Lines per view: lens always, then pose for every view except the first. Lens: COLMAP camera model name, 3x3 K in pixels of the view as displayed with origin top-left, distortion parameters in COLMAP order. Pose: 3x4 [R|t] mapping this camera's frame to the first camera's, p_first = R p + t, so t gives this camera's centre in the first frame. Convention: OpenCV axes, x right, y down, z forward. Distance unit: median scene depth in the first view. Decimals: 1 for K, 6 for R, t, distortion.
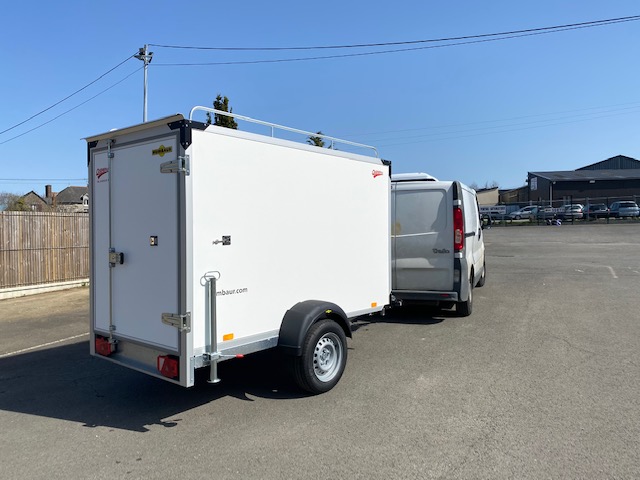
lens RADIAL K [[480.1, 0, 320.0], [0, 480.1, 240.0], [0, 0, 1]] dist [-0.000705, -0.000275]
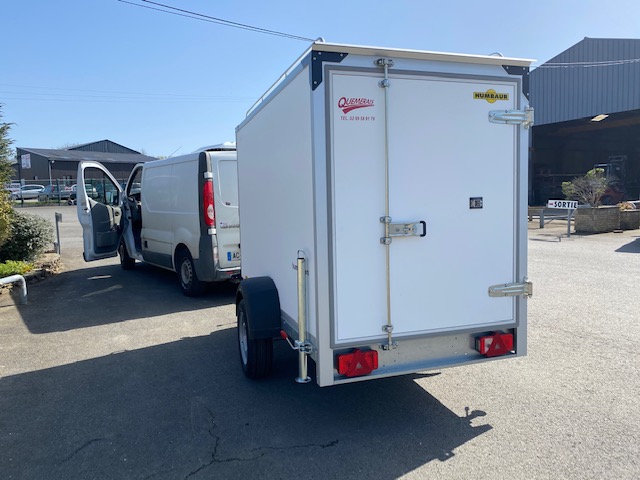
lens RADIAL K [[484.2, 0, 320.0], [0, 484.2, 240.0], [0, 0, 1]] dist [0.007278, 0.002200]
pose [[0.542463, -0.074659, 0.836756, -1.155267], [0.042528, 0.997207, 0.061404, 0.002195], [-0.839003, 0.002276, 0.544122, 0.740268]]
